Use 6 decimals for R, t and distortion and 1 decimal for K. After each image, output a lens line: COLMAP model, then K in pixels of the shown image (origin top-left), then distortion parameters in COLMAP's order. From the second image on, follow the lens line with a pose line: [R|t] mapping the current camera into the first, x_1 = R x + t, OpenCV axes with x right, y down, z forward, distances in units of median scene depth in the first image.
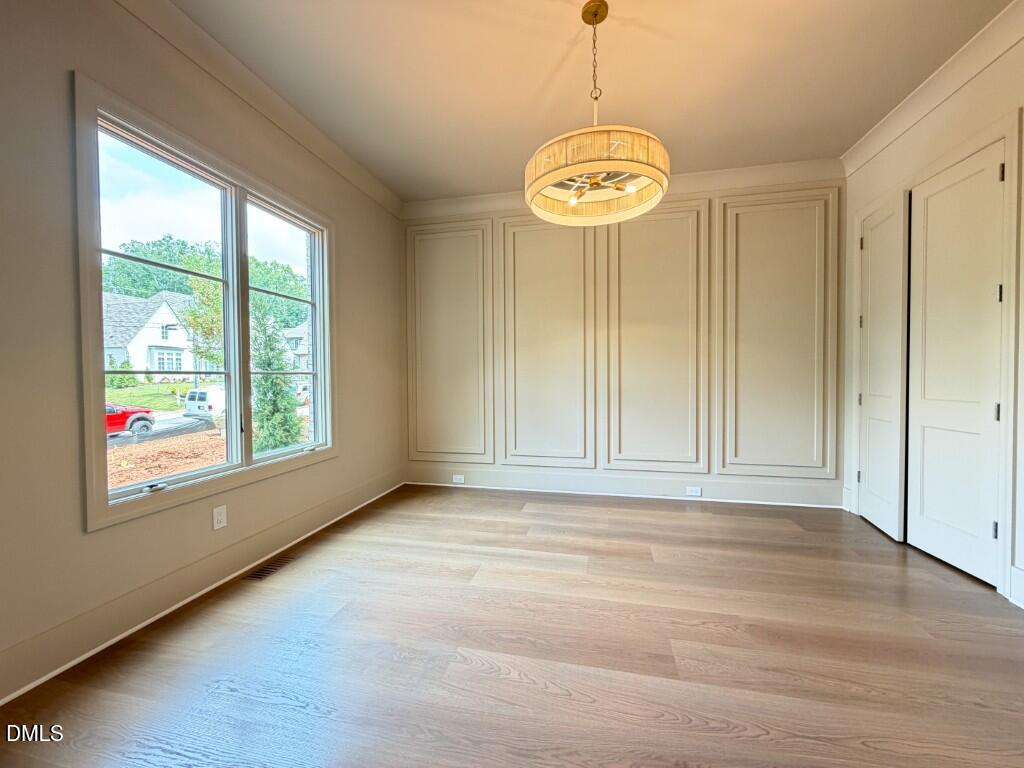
lens RADIAL K [[410.2, 0, 509.8], [0, 410.2, 384.1], [0, 0, 1]] dist [0.001494, -0.000121]
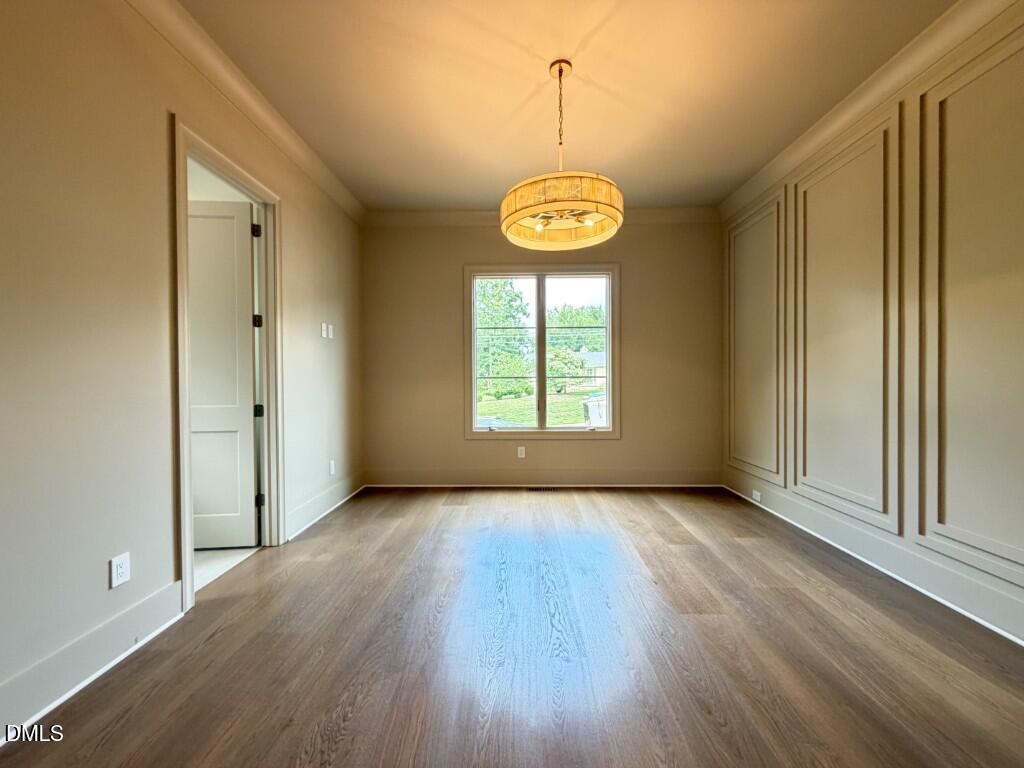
lens RADIAL K [[410.2, 0, 509.8], [0, 410.2, 384.1], [0, 0, 1]] dist [0.001494, -0.000121]
pose [[0.212179, 0.022981, -0.976961, 0.755036], [-0.018589, 0.999637, 0.019477, -0.019198], [0.977054, 0.014029, 0.212529, 0.355052]]
